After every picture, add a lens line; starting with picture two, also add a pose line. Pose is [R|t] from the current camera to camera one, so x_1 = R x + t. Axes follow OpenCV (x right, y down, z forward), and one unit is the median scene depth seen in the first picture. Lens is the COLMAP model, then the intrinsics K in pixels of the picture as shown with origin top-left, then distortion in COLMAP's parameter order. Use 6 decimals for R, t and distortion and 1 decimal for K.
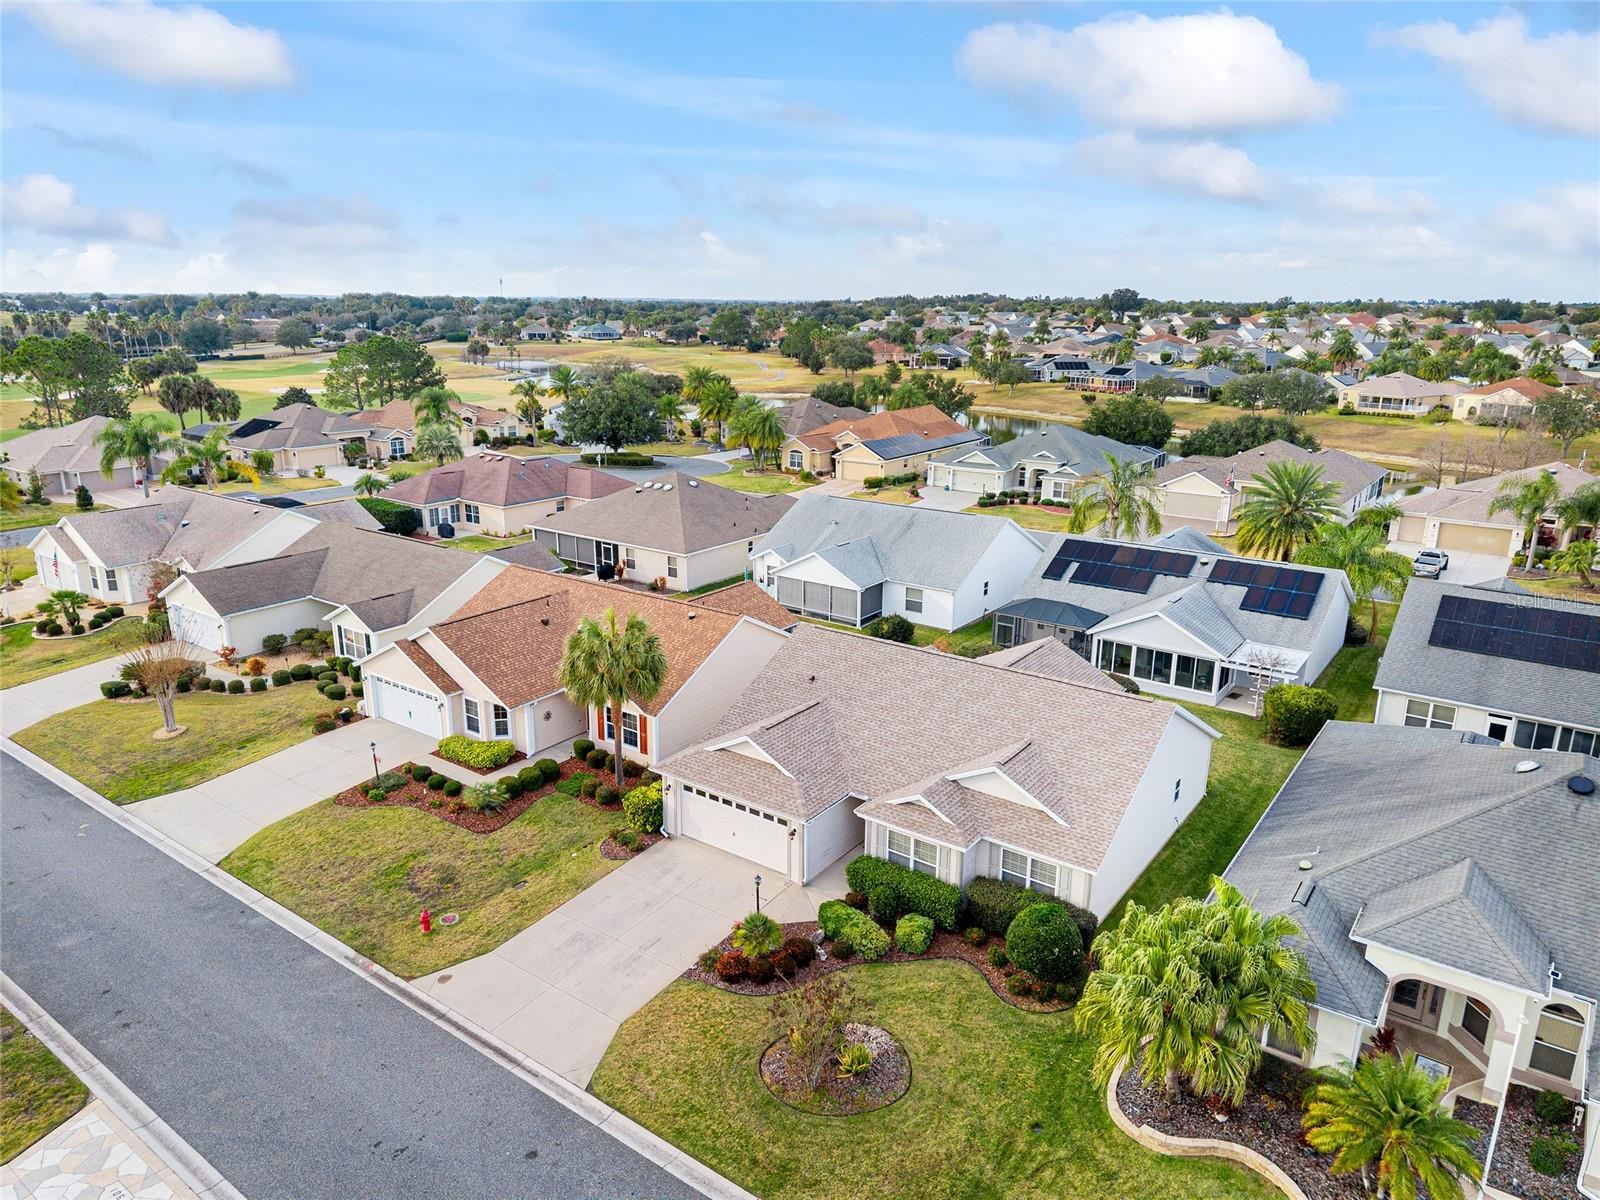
lens RADIAL K [[1068.8, 0, 790.1], [0, 1068.8, 597.2], [0, 0, 1]] dist [0.046892, -0.048644]
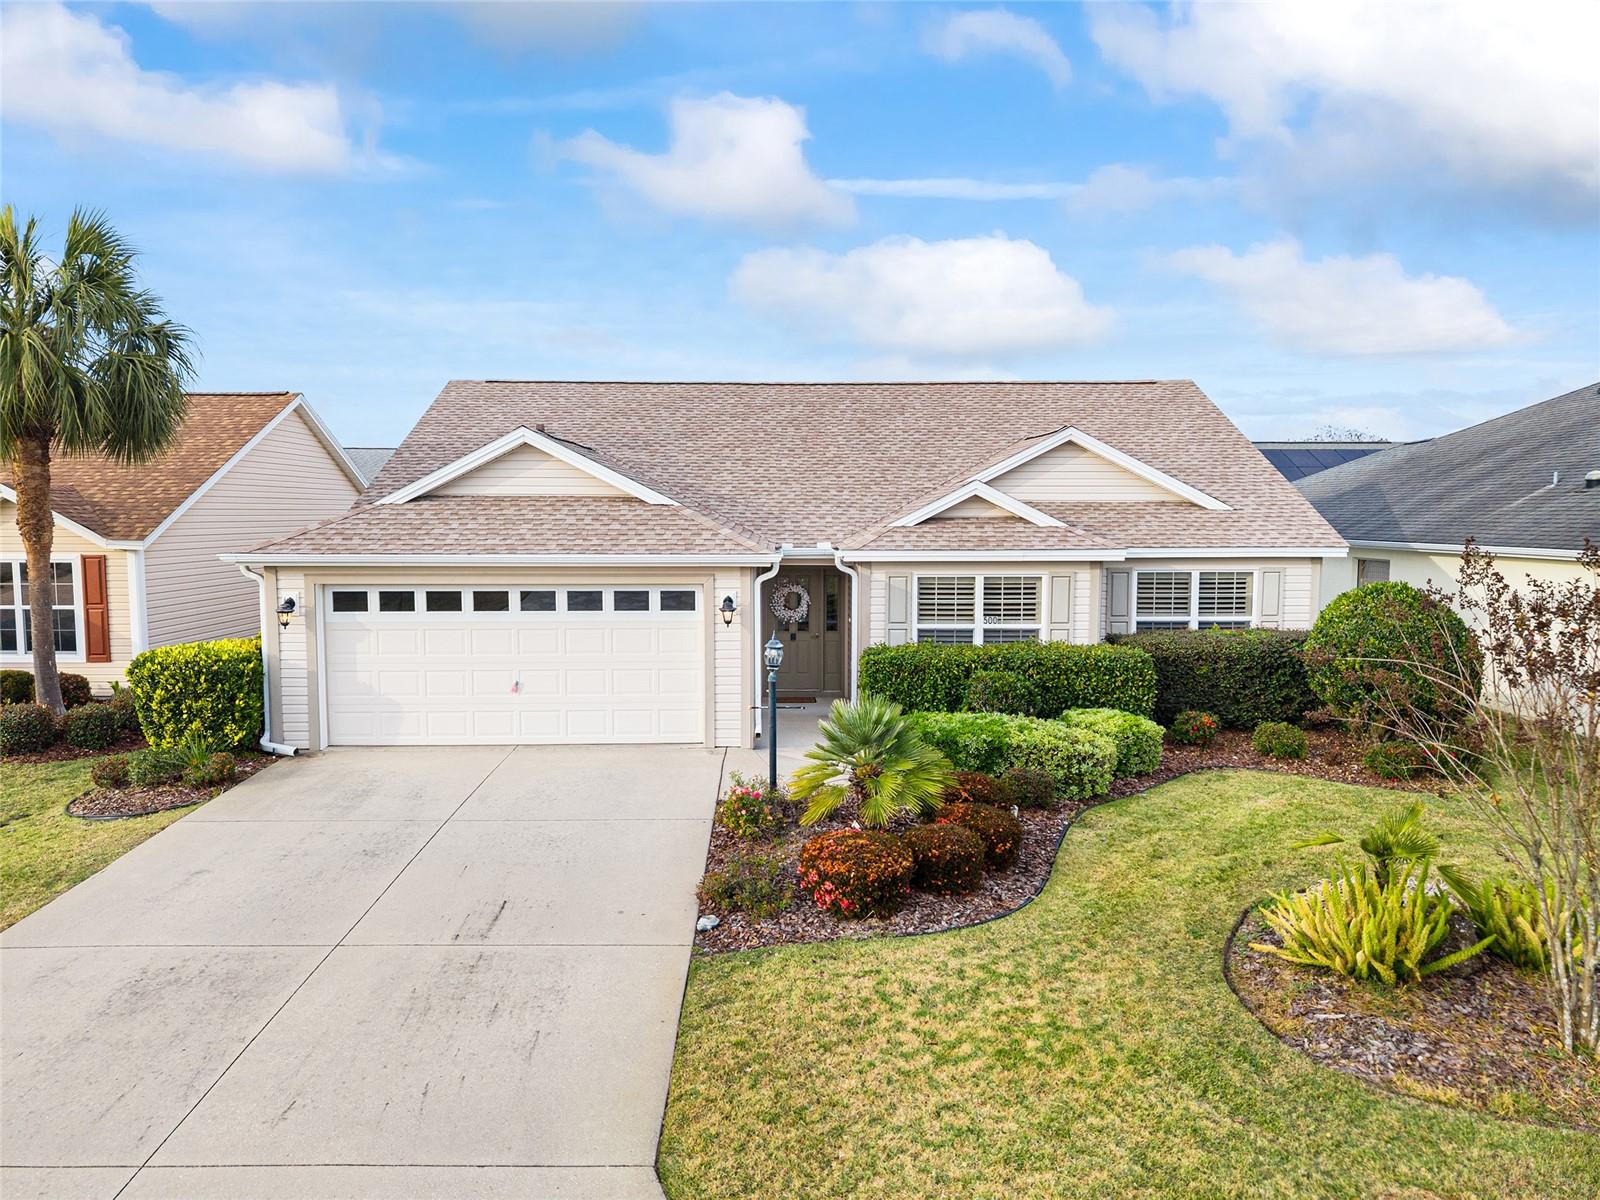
lens RADIAL K [[1062.2, 0, 784.9], [0, 1062.2, 601.1], [0, 0, 1]] dist [0.022956, -0.003320]
pose [[0.802675, -0.053135, 0.594045, -0.184145], [0.165857, 0.976622, -0.136751, 0.242433], [-0.572892, 0.208293, 0.792723, 0.601960]]
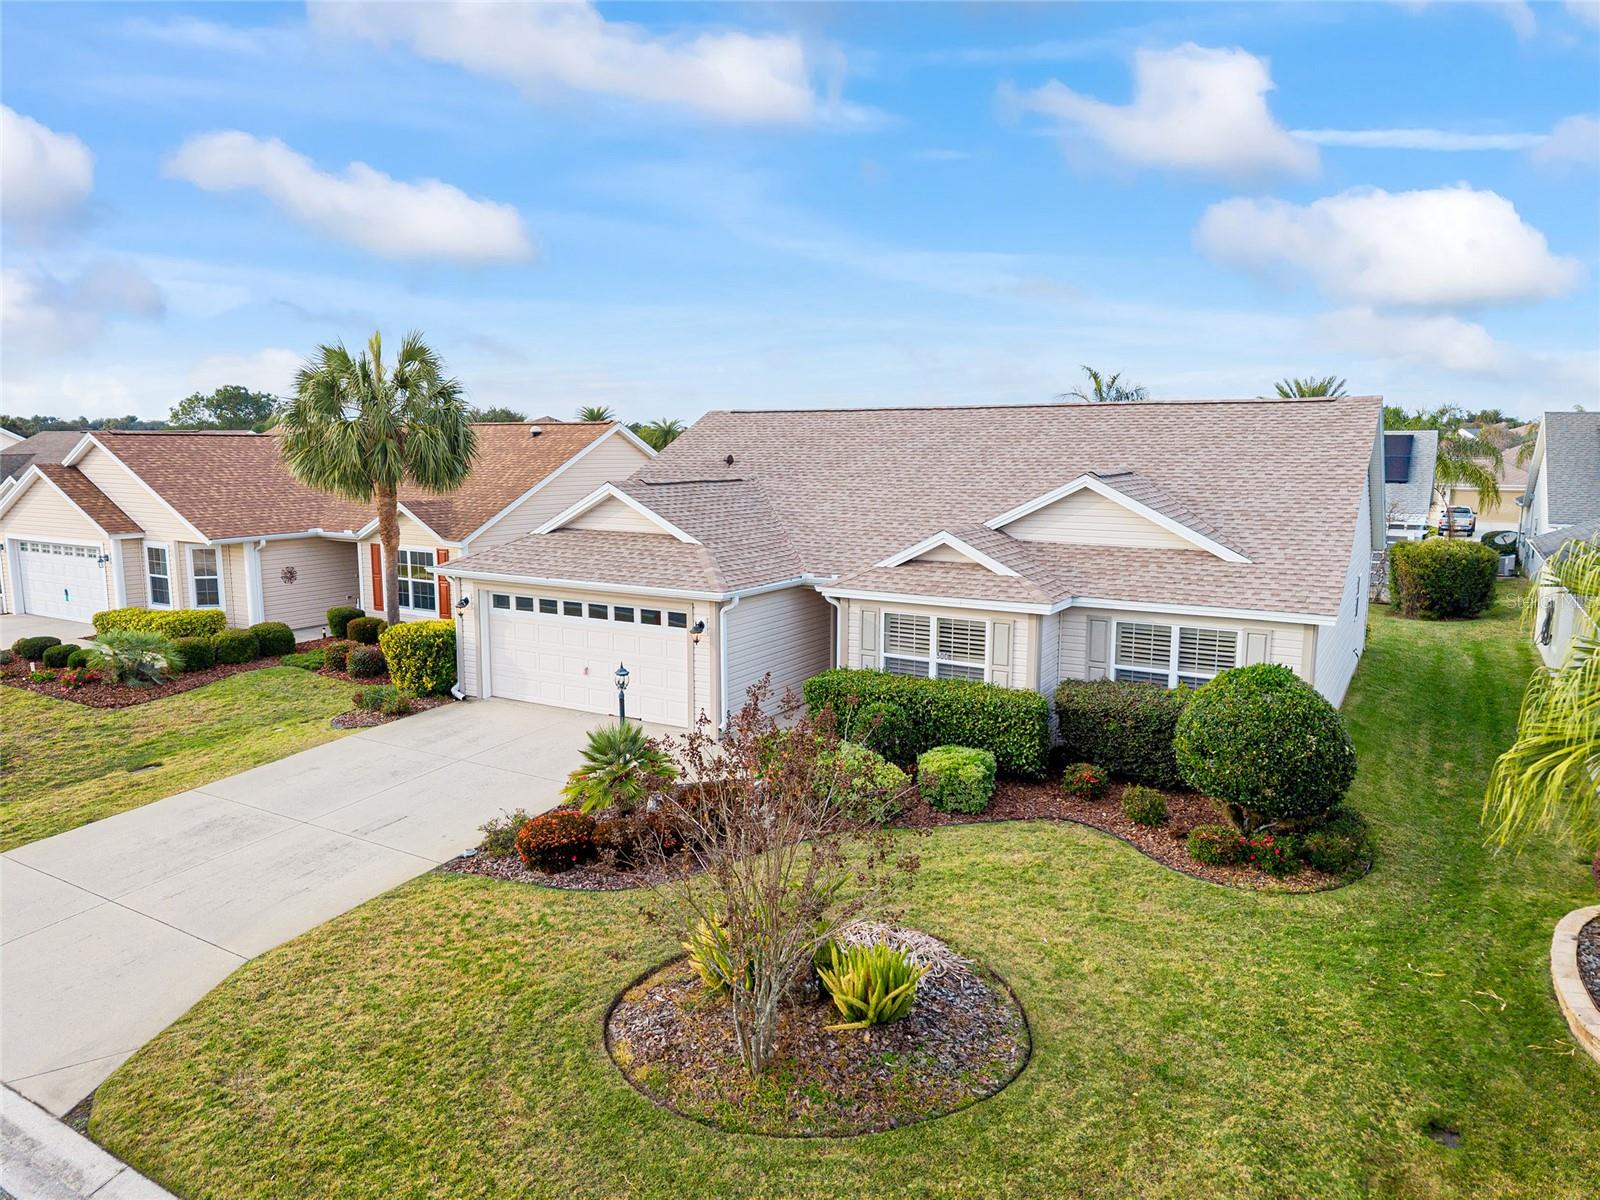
lens RADIAL K [[1062.2, 0, 784.9], [0, 1062.2, 601.1], [0, 0, 1]] dist [0.022956, -0.003320]
pose [[0.996495, -0.016068, 0.082089, 0.003100], [0.026439, 0.991568, -0.126859, 0.240068], [-0.079359, 0.128584, 0.988518, 0.439748]]
